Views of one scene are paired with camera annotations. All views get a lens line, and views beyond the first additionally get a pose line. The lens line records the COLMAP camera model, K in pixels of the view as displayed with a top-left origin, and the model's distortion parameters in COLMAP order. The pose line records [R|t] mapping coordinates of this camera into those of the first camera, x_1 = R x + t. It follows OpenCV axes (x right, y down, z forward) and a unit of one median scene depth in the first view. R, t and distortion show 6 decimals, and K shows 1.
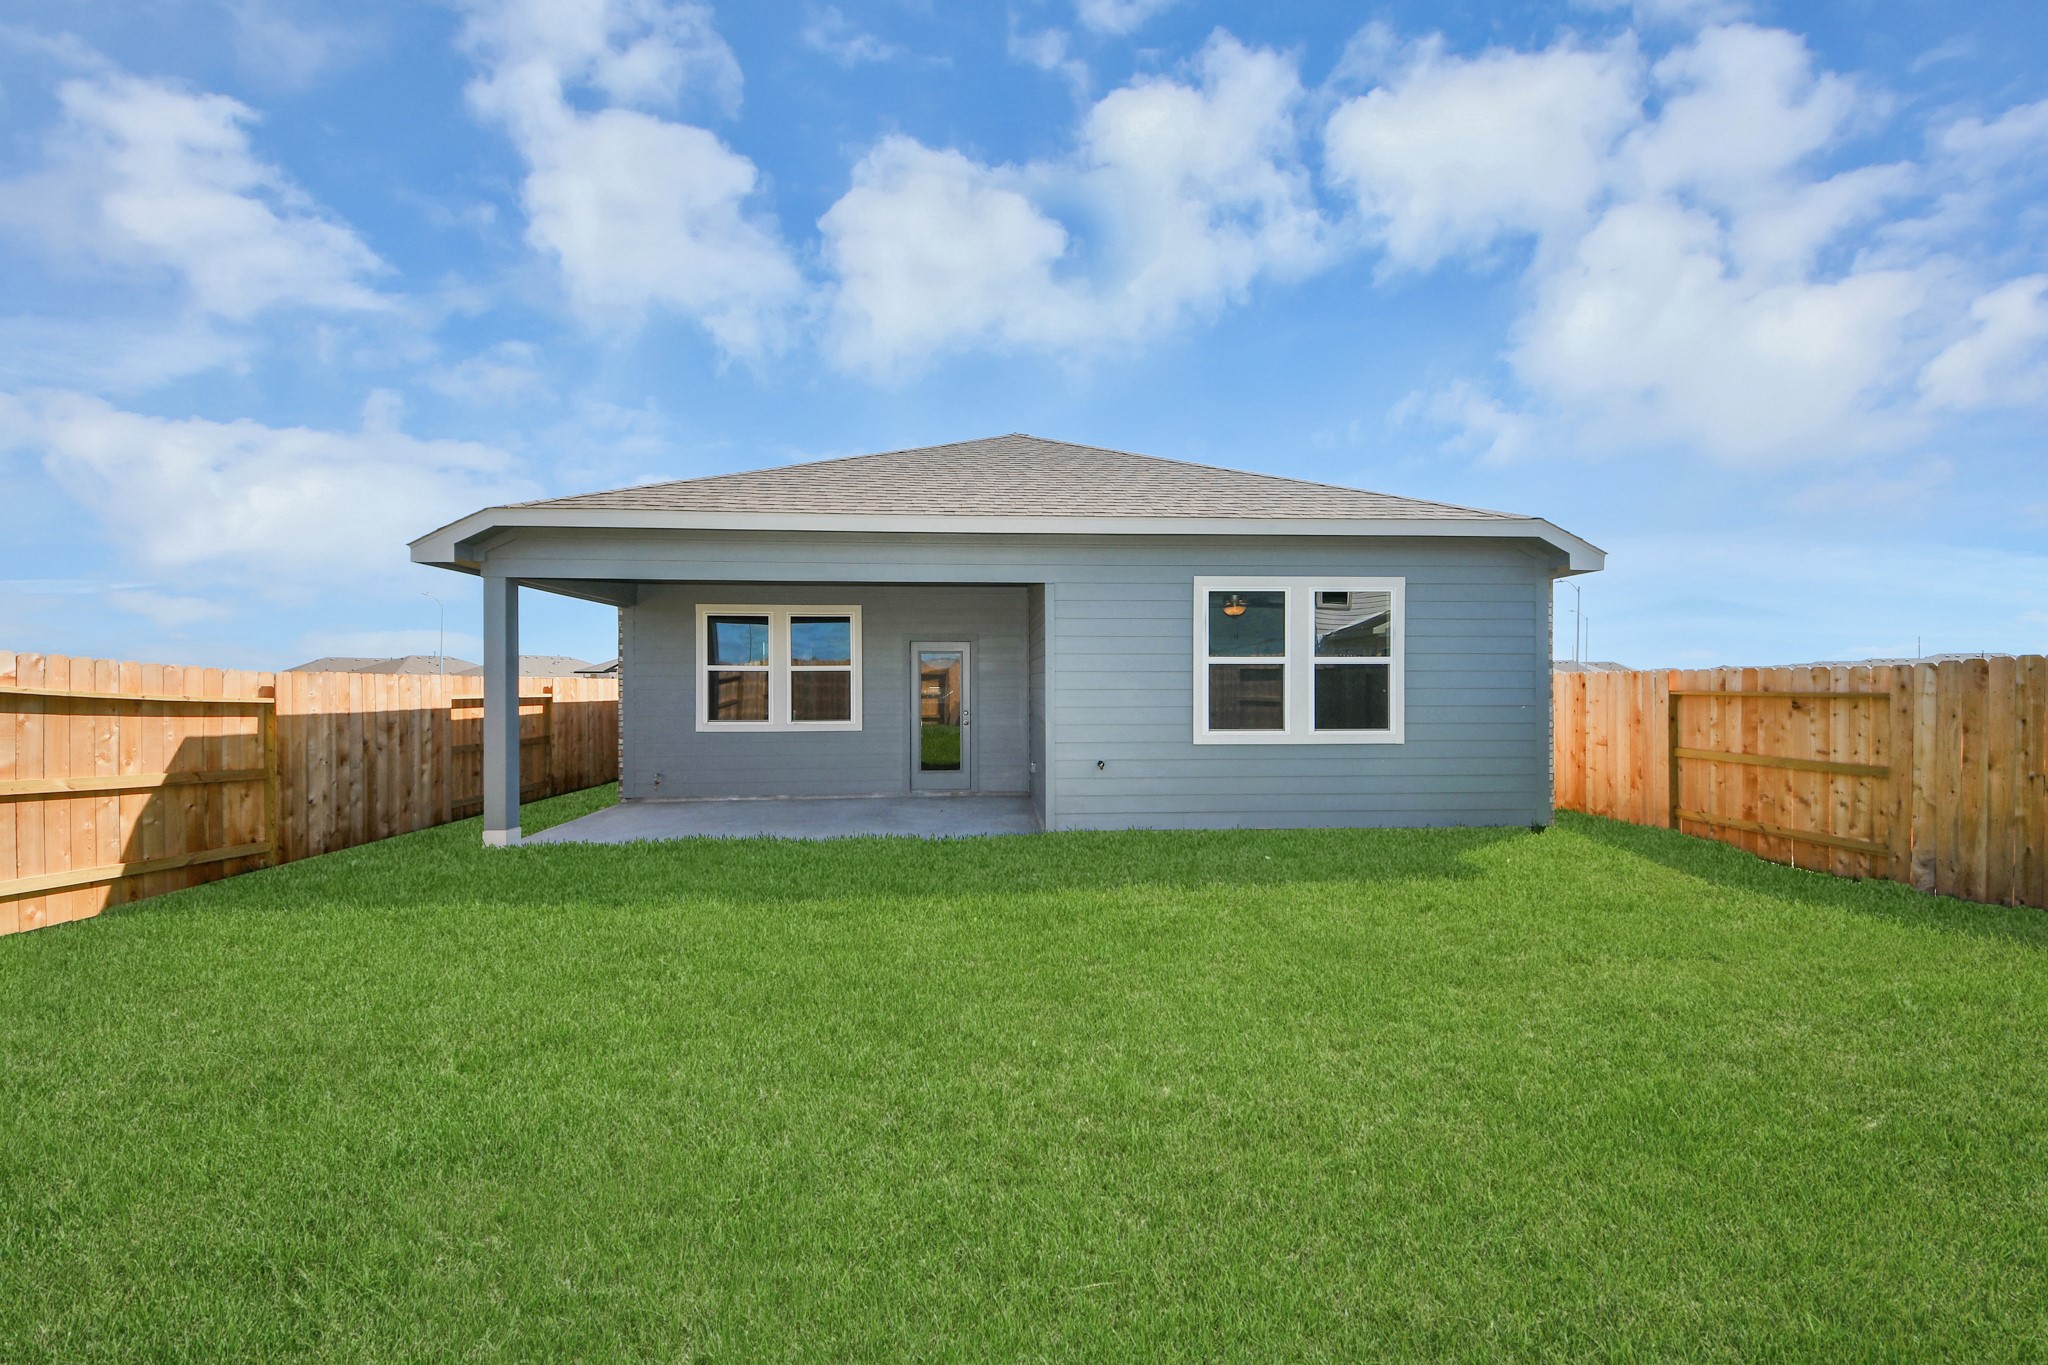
lens RADIAL K [[747.1, 0, 1026.3], [0, 747.1, 677.6], [0, 0, 1]] dist [0.000519, -0.000095]
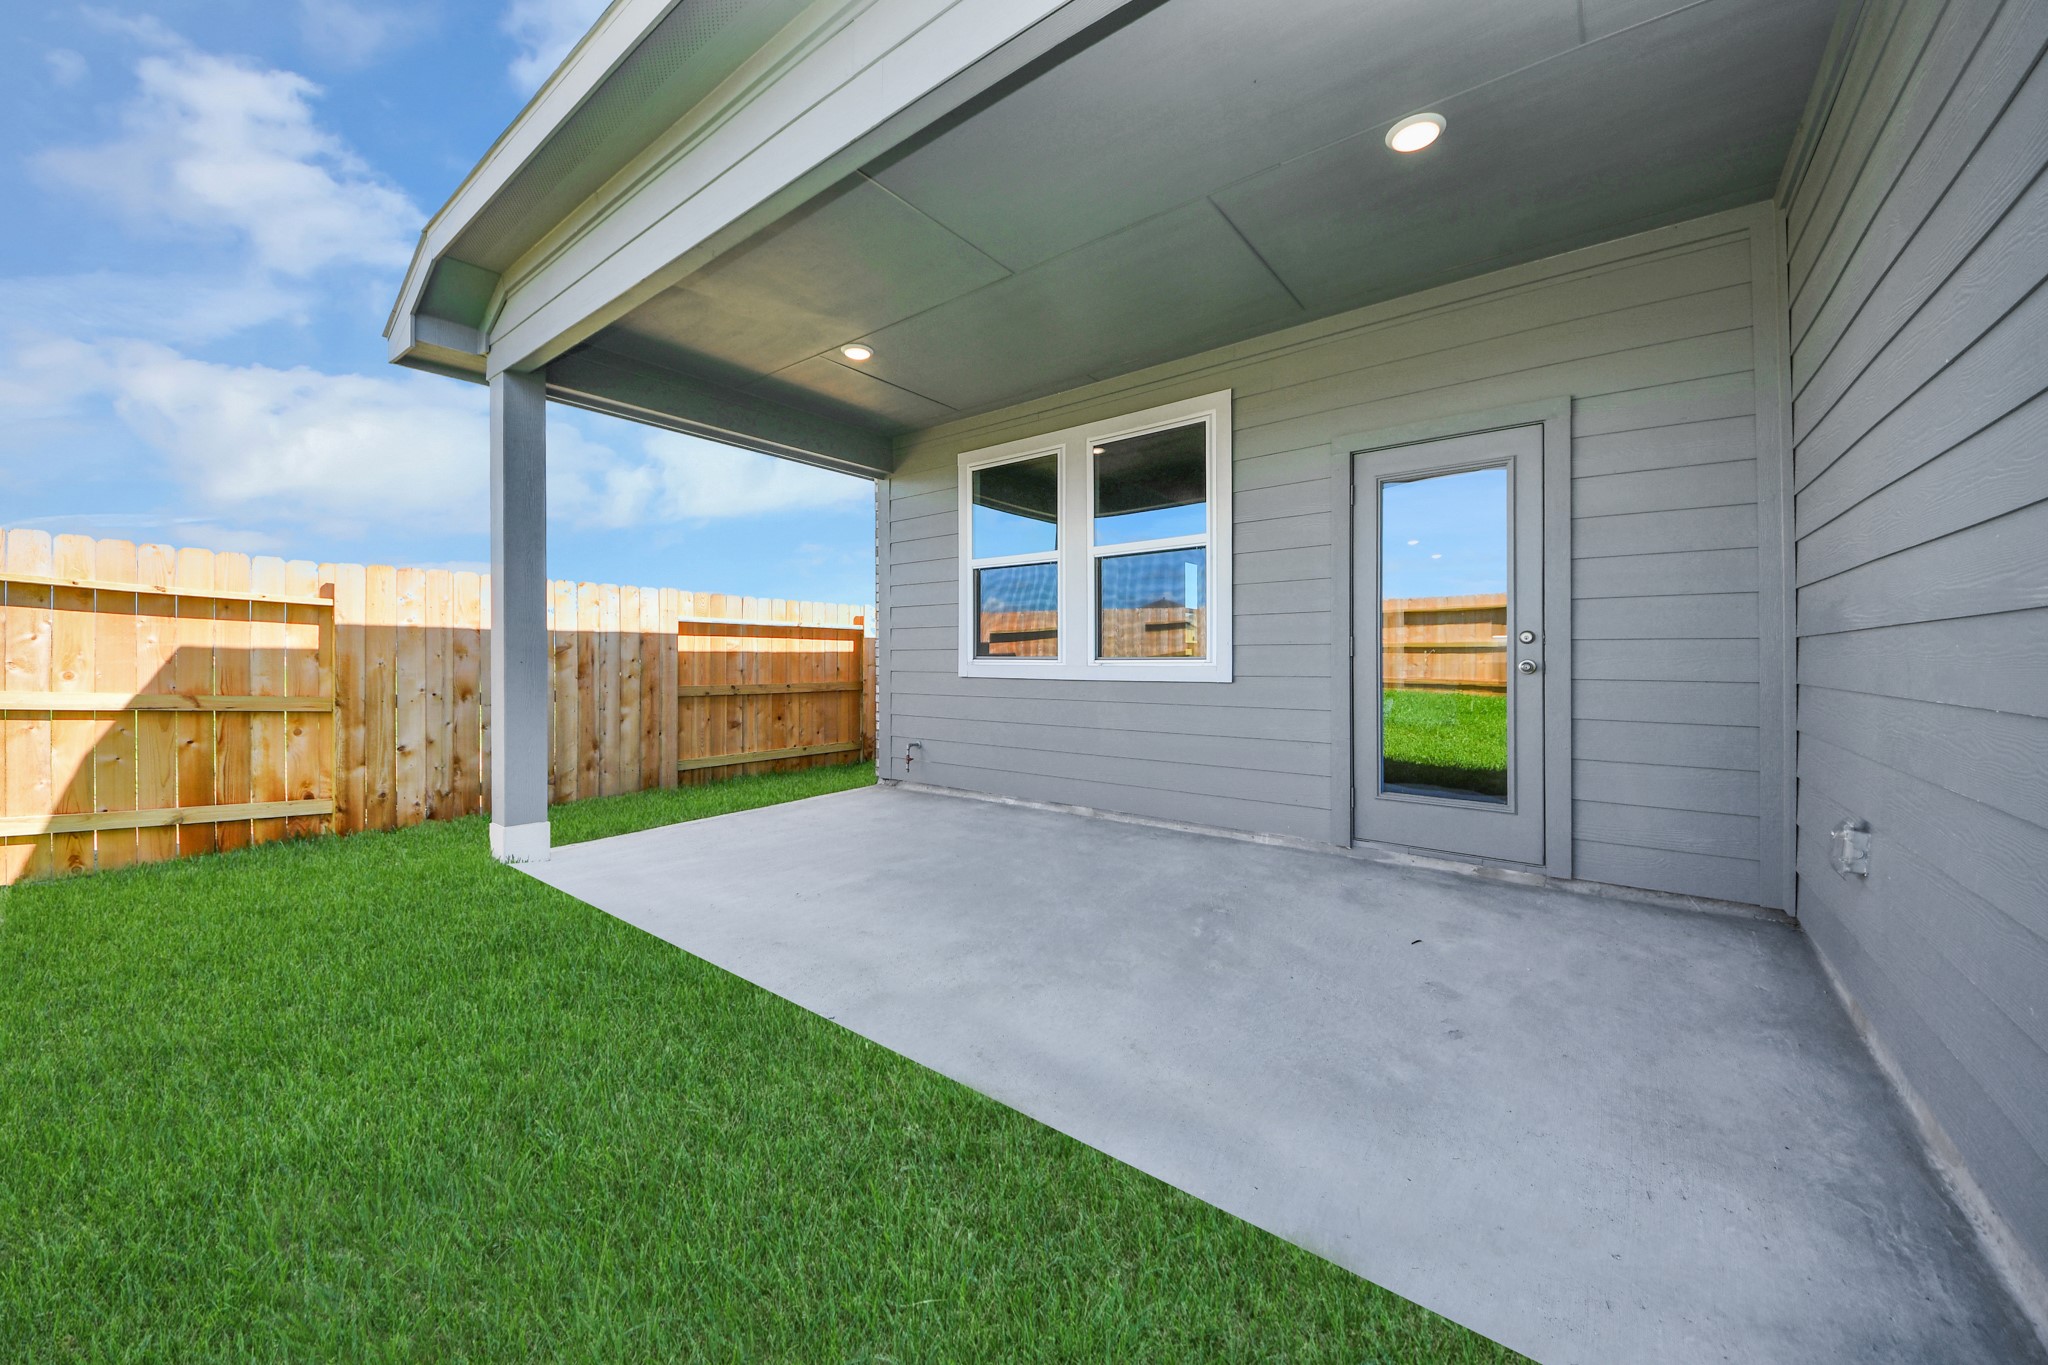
lens RADIAL K [[747.1, 0, 1026.3], [0, 747.1, 677.6], [0, 0, 1]] dist [0.000519, -0.000095]
pose [[0.758085, 0.019874, -0.651853, -0.038927], [0.003501, 0.999397, 0.034542, 0.073829], [0.652147, -0.028468, 0.757558, 0.824642]]
